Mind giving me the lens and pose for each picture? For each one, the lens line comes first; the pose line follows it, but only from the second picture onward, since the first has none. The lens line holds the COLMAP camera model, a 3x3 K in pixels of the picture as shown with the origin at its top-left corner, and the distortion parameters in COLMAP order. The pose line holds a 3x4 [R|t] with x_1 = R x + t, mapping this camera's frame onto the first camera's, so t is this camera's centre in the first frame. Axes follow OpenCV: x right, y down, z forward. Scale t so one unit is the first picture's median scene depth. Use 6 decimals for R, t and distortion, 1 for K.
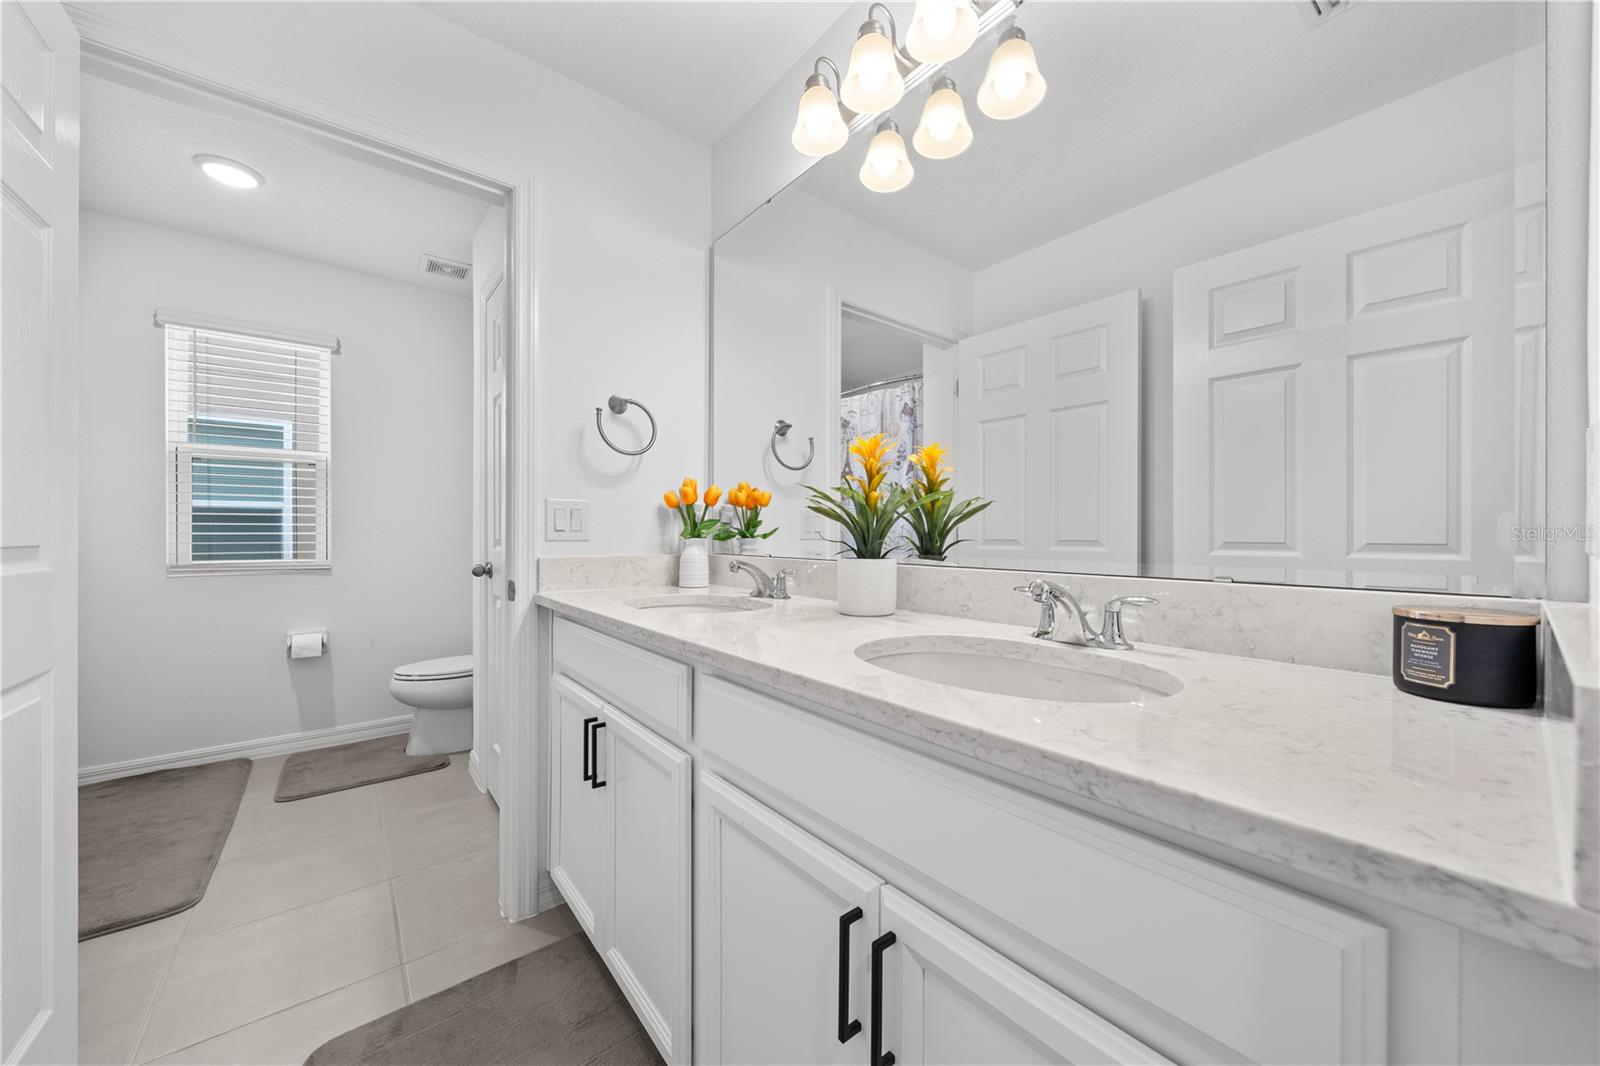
lens RADIAL K [[638.3, 0, 795.8], [0, 638.3, 543.8], [0, 0, 1]] dist [0.002217, 0.000071]
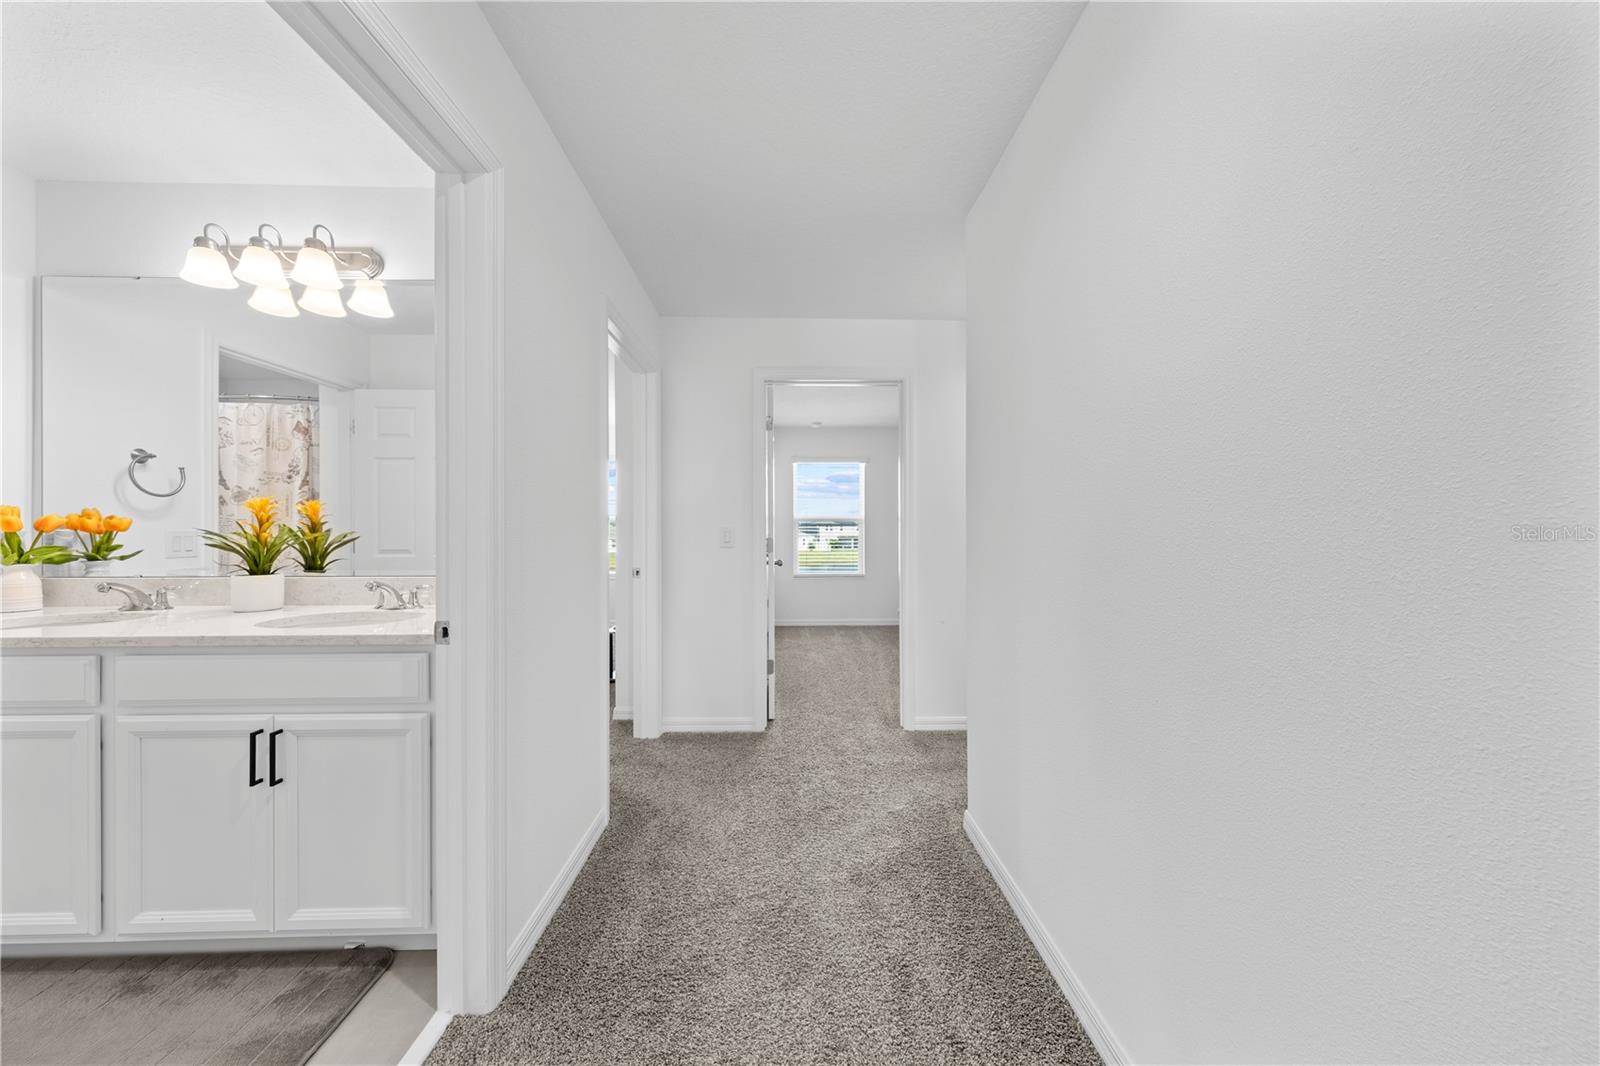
lens RADIAL K [[638.6, 0, 914.3], [0, 638.6, 516.5], [0, 0, 1]] dist [-0.008137, 0.000477]
pose [[0.596186, -0.002215, 0.802844, -0.137963], [0.020566, 0.999710, -0.012514, -0.053189], [-0.802583, 0.023971, 0.596058, -0.955556]]
